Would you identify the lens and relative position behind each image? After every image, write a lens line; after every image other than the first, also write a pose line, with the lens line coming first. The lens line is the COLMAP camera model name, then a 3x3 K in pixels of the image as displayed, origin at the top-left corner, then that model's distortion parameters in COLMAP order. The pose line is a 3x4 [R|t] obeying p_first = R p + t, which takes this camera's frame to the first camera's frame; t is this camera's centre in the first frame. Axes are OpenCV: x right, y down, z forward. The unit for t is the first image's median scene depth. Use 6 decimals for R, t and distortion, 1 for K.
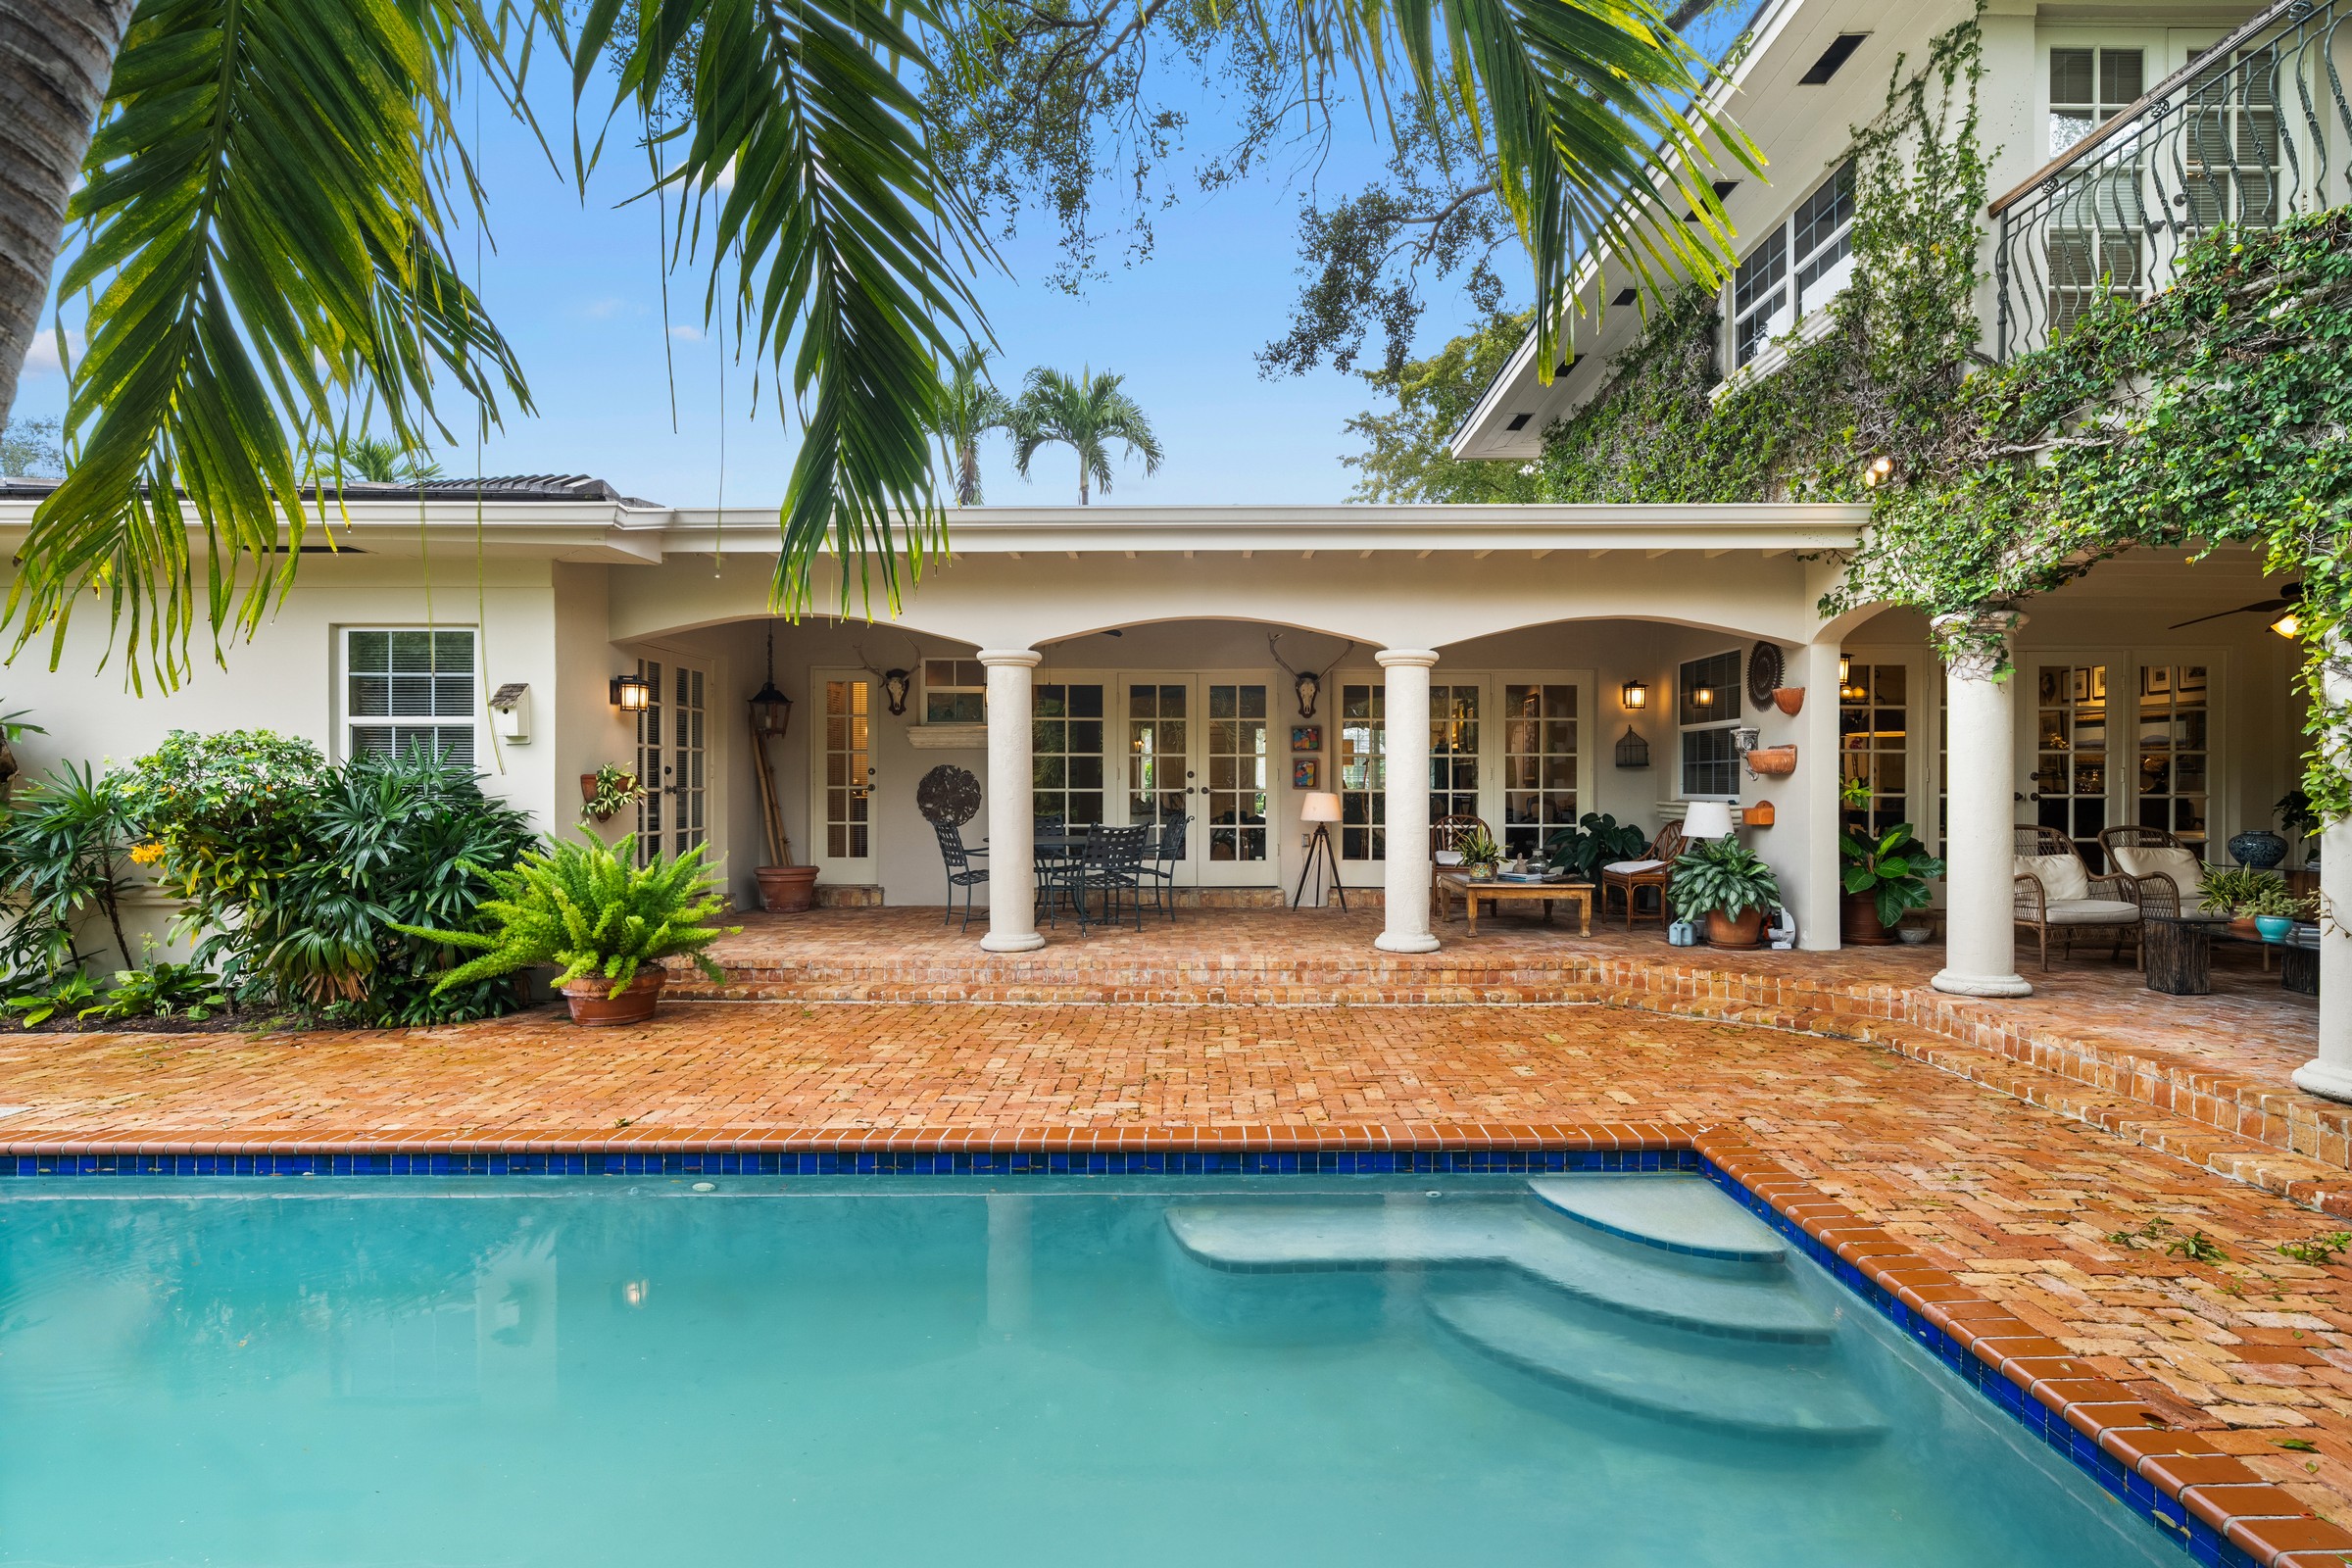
lens RADIAL K [[1152.0, 0, 1199.1], [0, 1152.0, 792.4], [0, 0, 1]] dist [-0.004632, 0.003135]
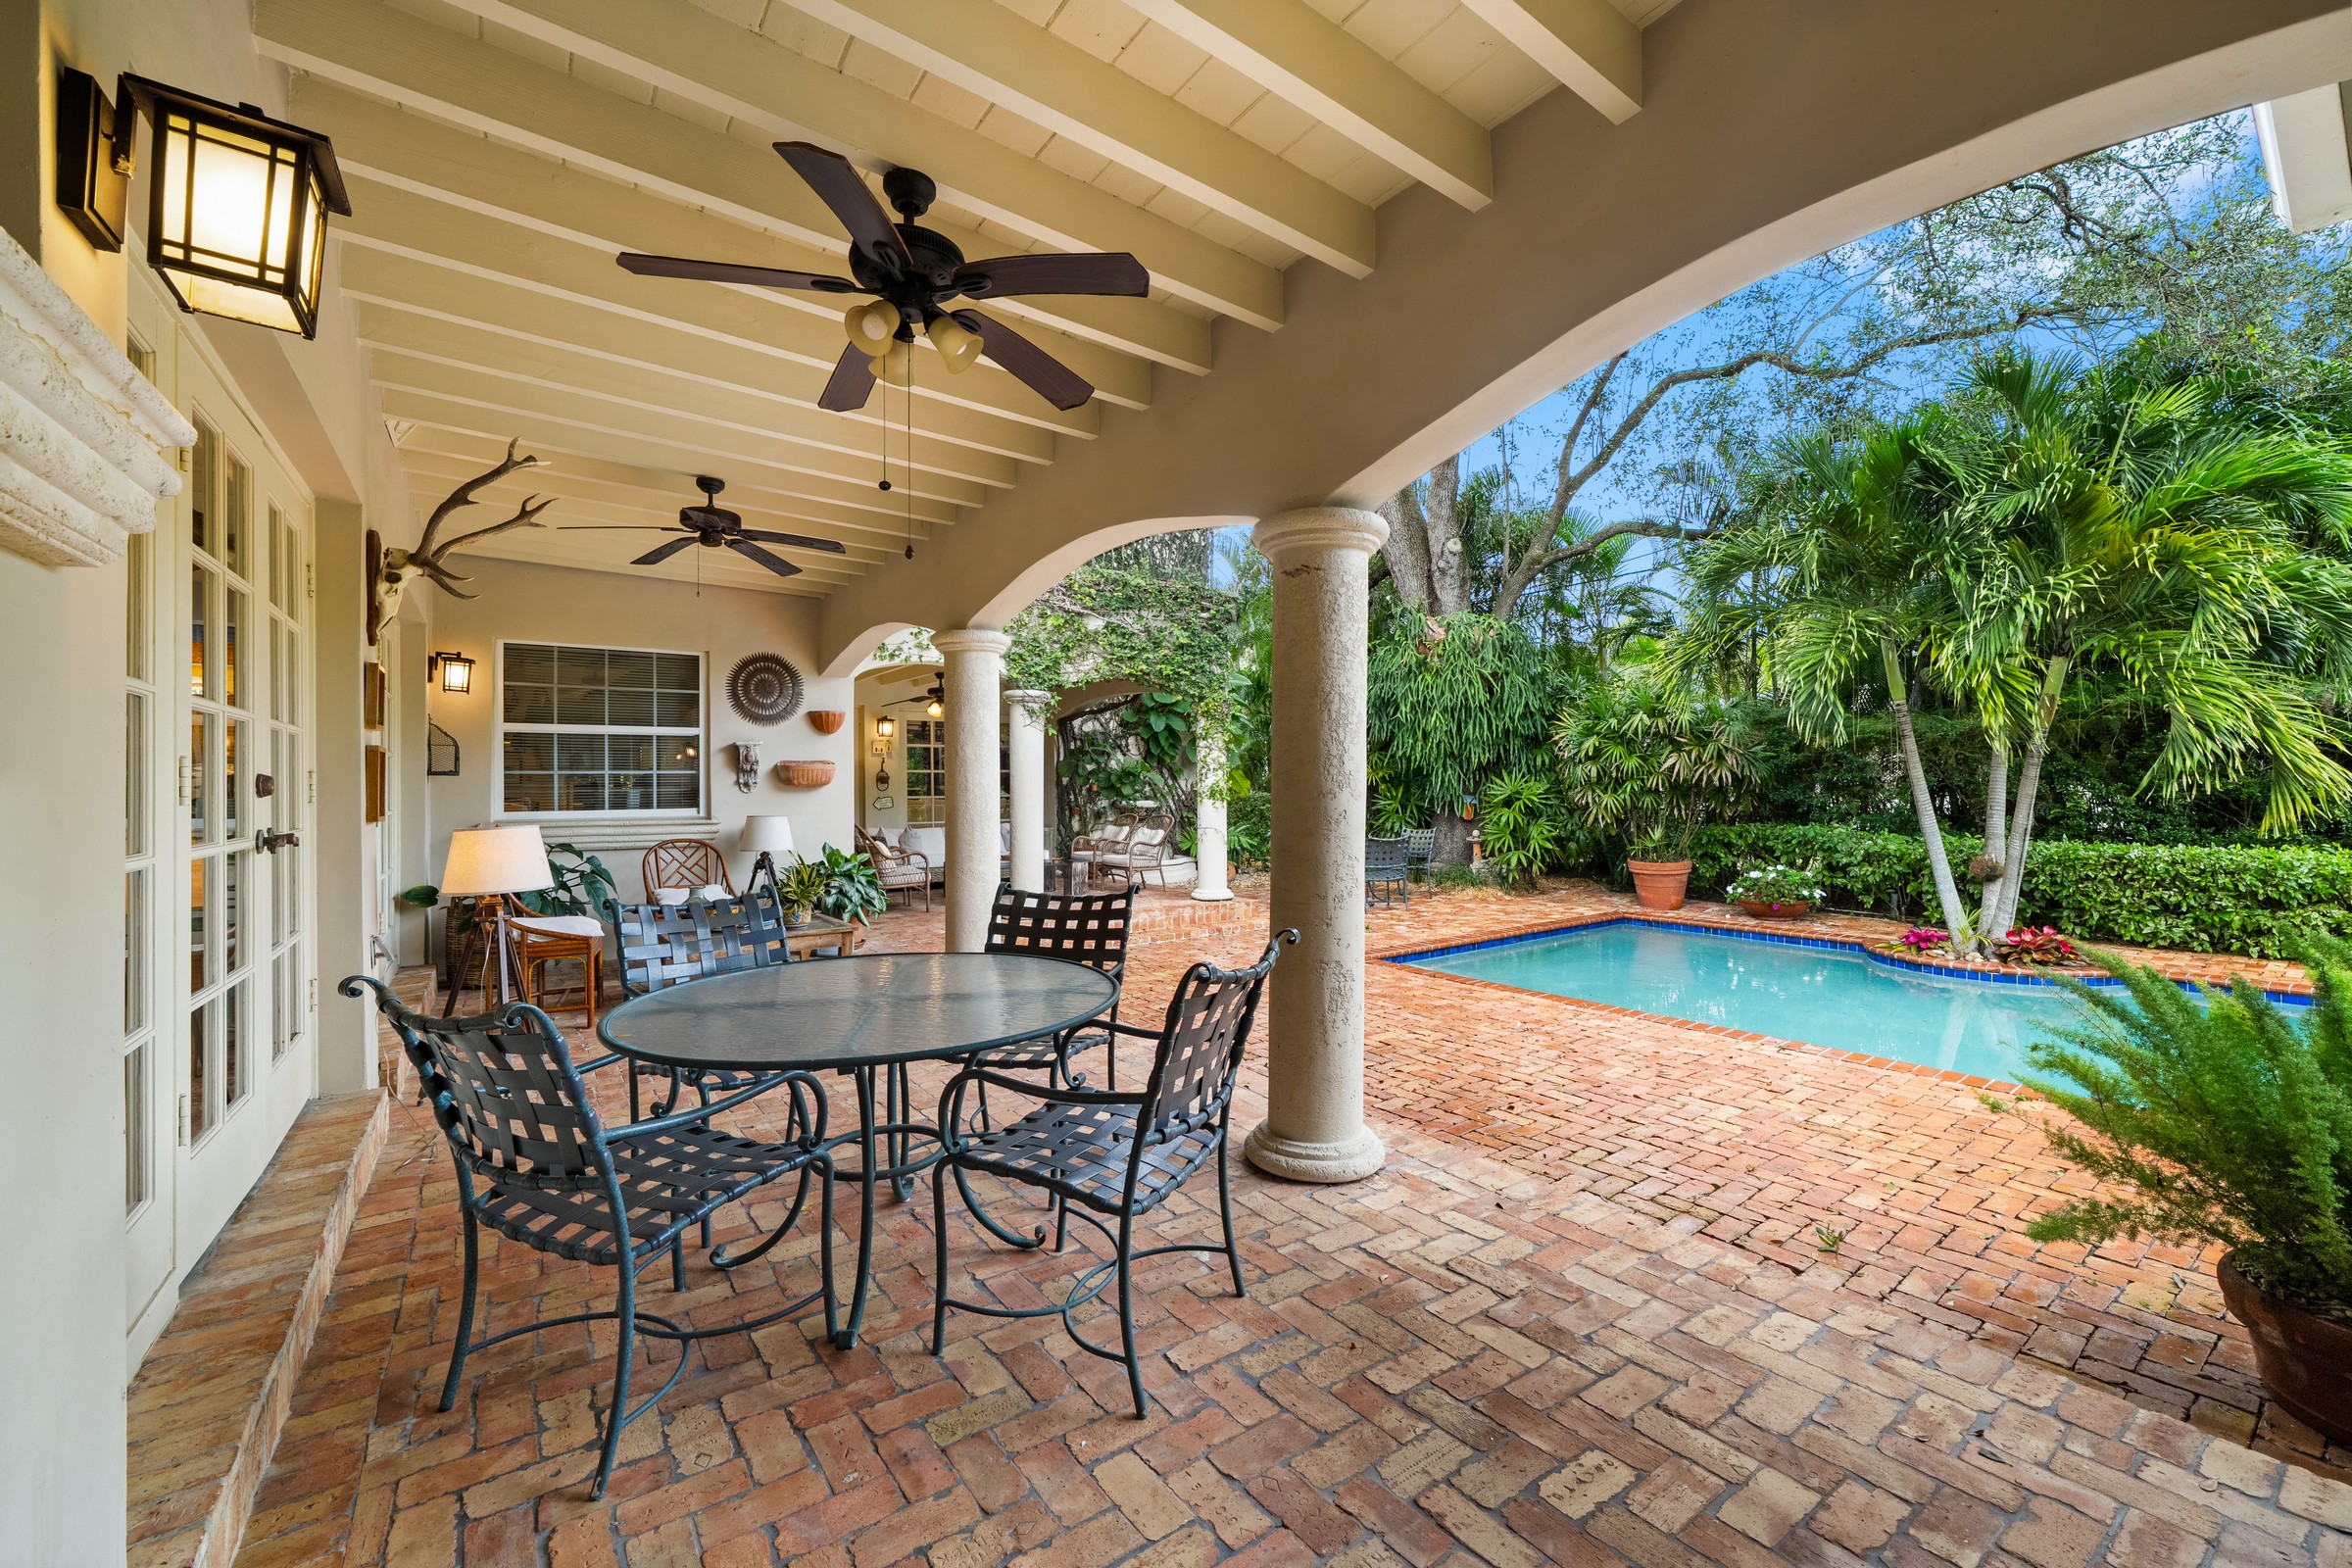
lens RADIAL K [[945.8, 0, 1186.6], [0, 945.8, 768.6], [0, 0, 1]] dist [-0.006549, -0.000272]
pose [[-0.588699, 0.017882, 0.808155, -0.497853], [0.014867, 0.999826, -0.011293, -0.019690], [-0.808216, 0.005367, -0.588862, 1.408524]]
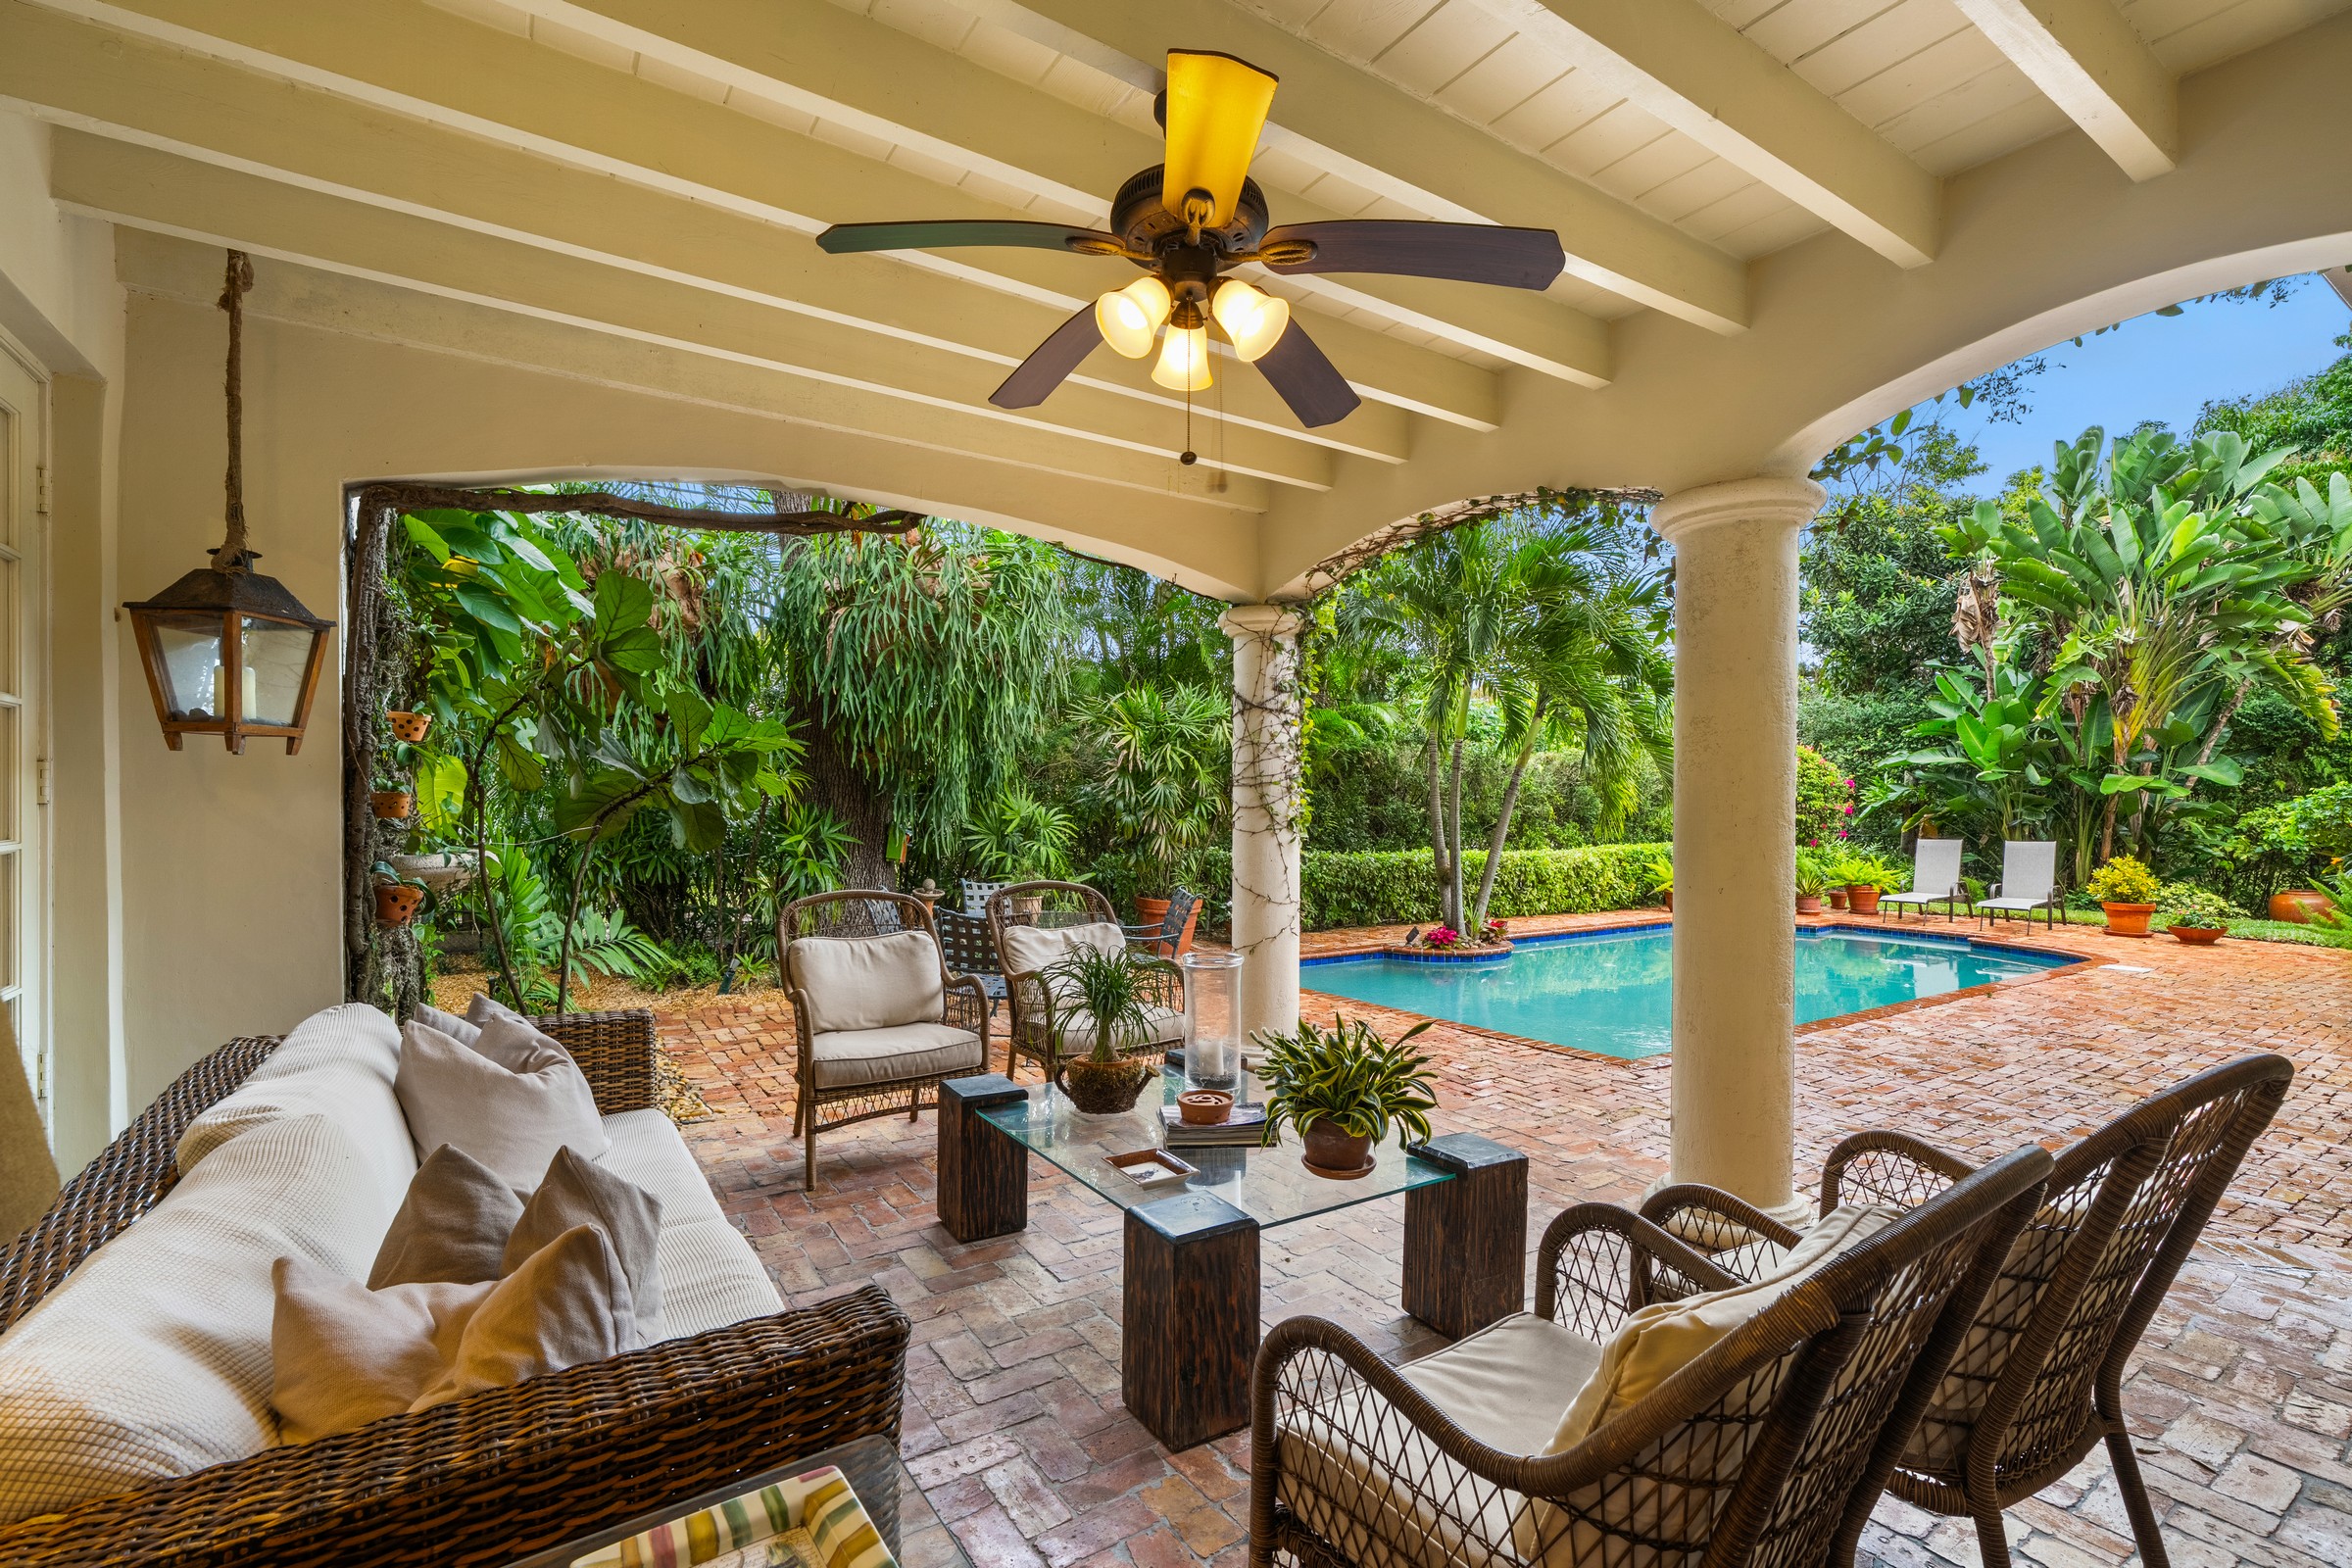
lens RADIAL K [[1059.1, 0, 1172.5], [0, 1059.1, 808.5], [0, 0, 1]] dist [0.005670, -0.002008]
pose [[-0.835414, -0.004568, -0.549602, 1.020370], [-0.011584, 0.999890, 0.009299, -0.012982], [0.549499, 0.014135, -0.835375, 1.107472]]
